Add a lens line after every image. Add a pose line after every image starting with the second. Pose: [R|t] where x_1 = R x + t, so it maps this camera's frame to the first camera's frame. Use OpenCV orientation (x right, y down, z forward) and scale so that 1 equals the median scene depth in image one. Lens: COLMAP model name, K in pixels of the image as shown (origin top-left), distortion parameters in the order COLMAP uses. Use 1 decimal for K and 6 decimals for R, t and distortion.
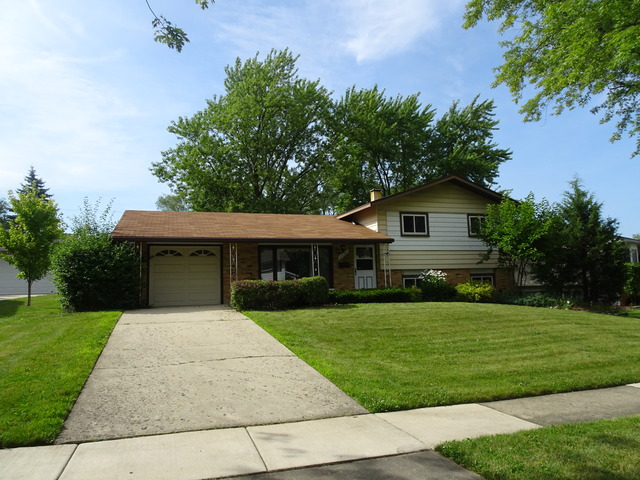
lens RADIAL K [[455.7, 0, 320.0], [0, 455.7, 240.0], [0, 0, 1]] dist [0.004520, 0.001287]
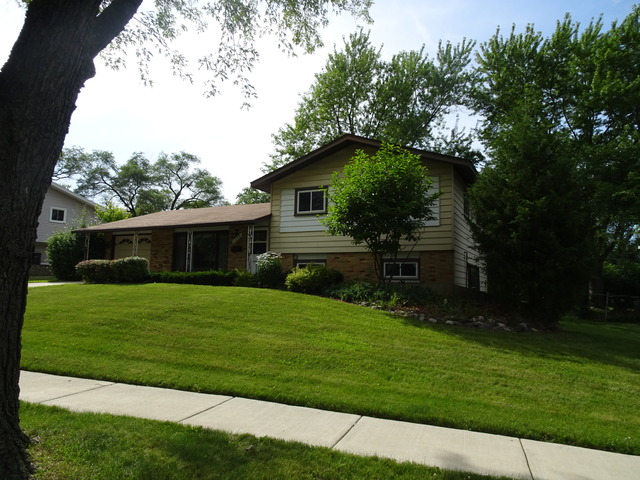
lens RADIAL K [[455.7, 0, 320.0], [0, 455.7, 240.0], [0, 0, 1]] dist [0.004520, 0.001287]
pose [[0.706665, -0.026698, -0.707044, 0.848519], [0.048156, 0.998786, 0.010416, 0.032016], [0.705908, -0.041409, 0.707092, 0.394893]]
